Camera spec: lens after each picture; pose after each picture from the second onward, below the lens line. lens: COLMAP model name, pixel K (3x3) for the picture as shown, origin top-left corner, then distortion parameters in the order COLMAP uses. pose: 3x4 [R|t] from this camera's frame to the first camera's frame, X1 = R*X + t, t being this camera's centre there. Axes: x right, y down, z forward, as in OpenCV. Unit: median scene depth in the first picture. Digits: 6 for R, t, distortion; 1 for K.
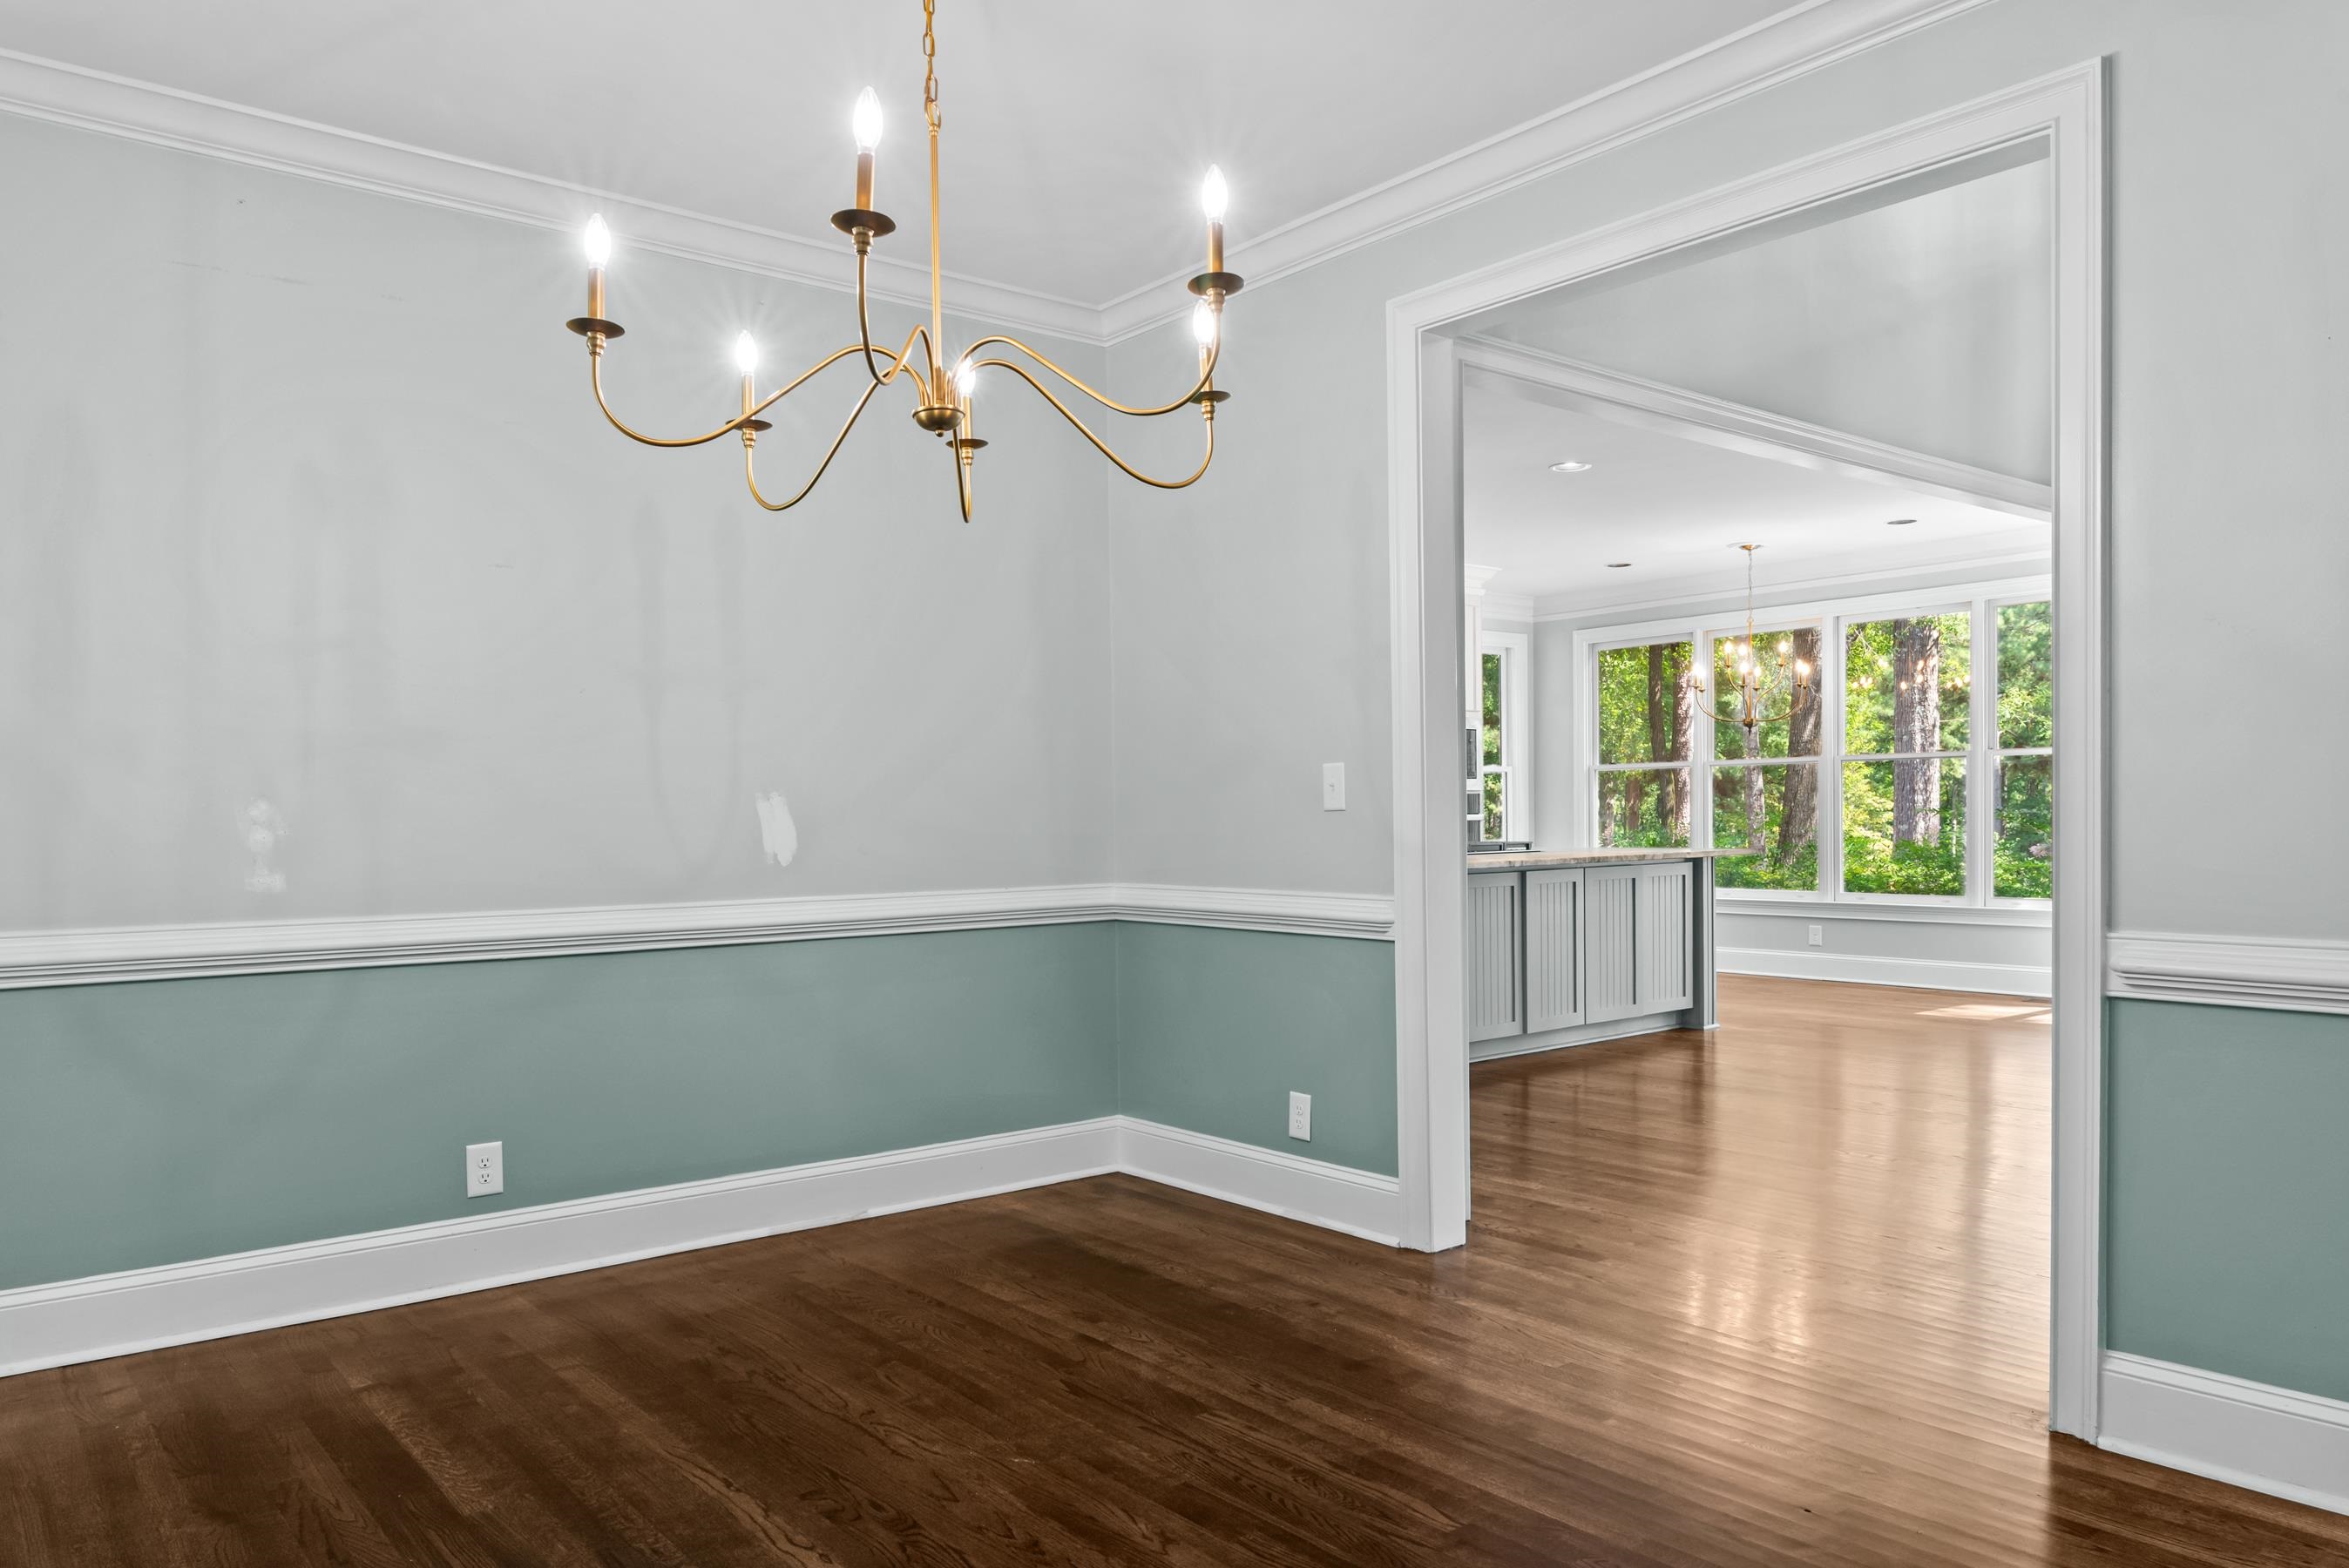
lens RADIAL K [[1595.0, 0, 1167.6], [0, 1595.0, 857.6], [0, 0, 1]] dist [0.008705, -0.015638]
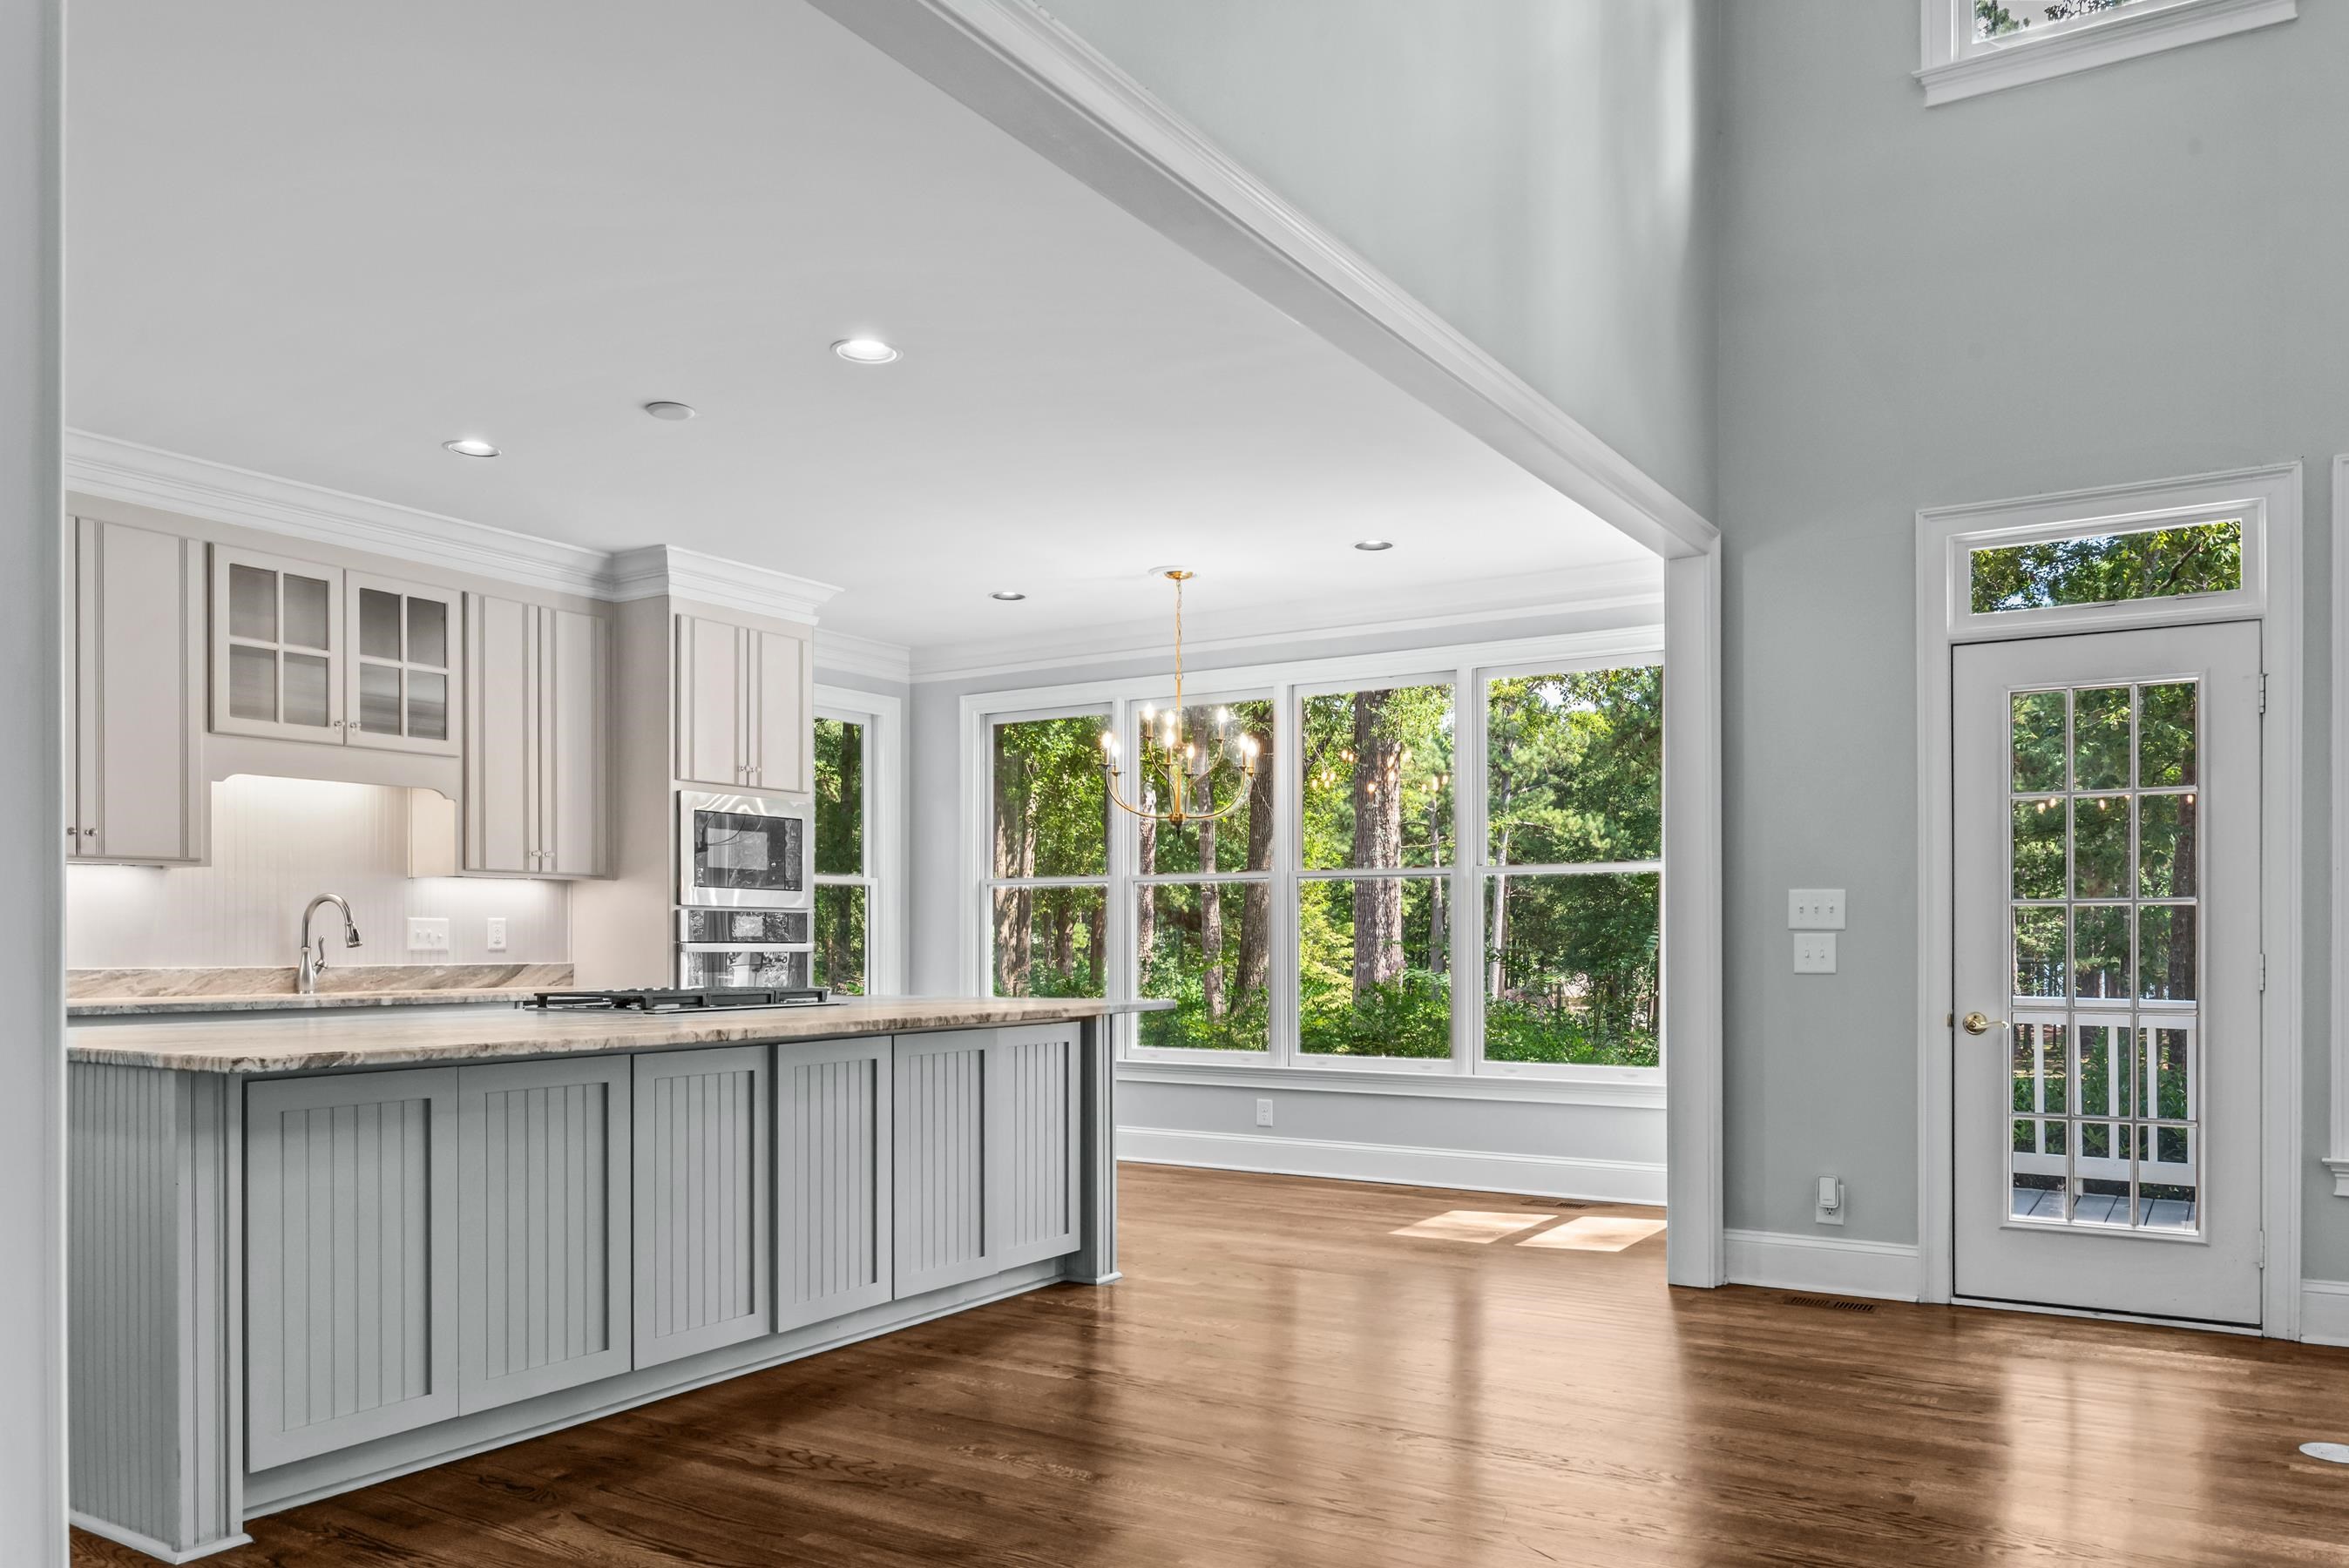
lens RADIAL K [[1595.0, 0, 1175.5], [0, 1595.0, 938.0], [0, 0, 1]] dist [0.008705, -0.015638]
pose [[0.949111, 0.013539, 0.314650, 0.130891], [-0.003735, 0.999489, -0.031741, -0.008581], [-0.314919, 0.028950, 0.948677, 0.304632]]
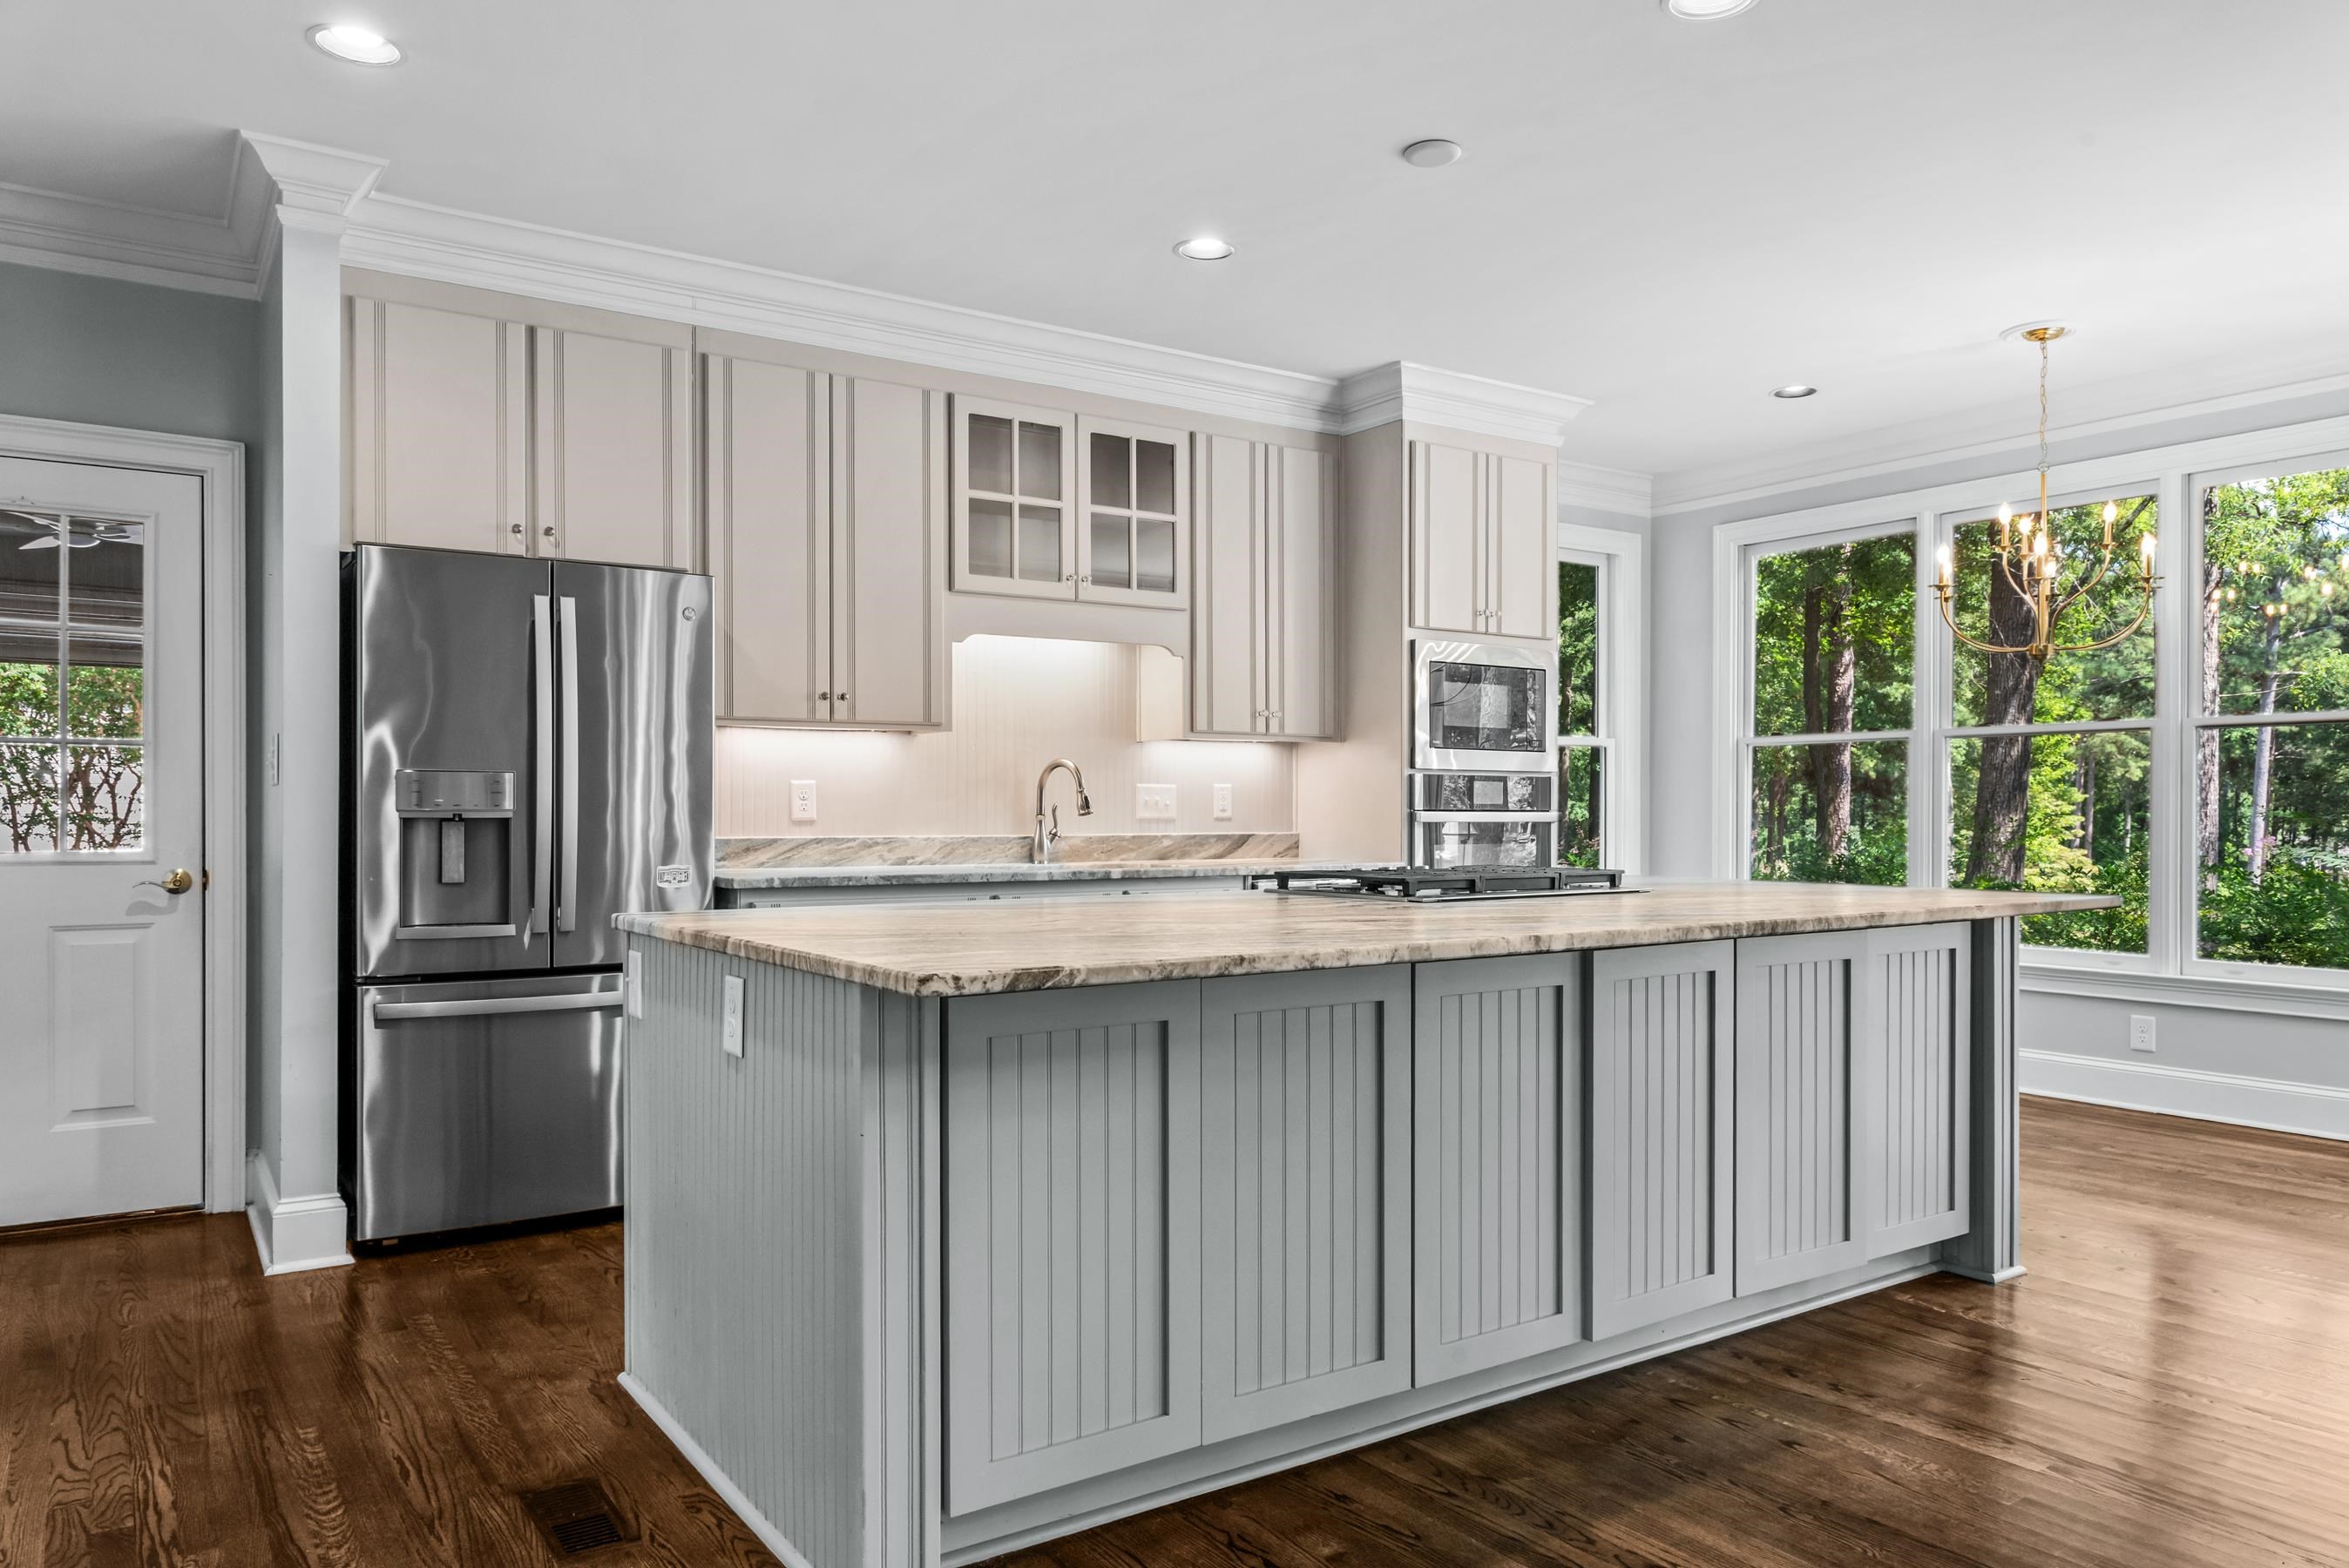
lens RADIAL K [[1595.0, 0, 1252.0], [0, 1595.0, 811.7], [0, 0, 1]] dist [0.008705, -0.015638]
pose [[0.998416, 0.014449, -0.054385, 0.116681], [-0.015783, 0.999583, -0.024178, -0.011570], [0.054012, 0.024998, 0.998227, 0.408687]]
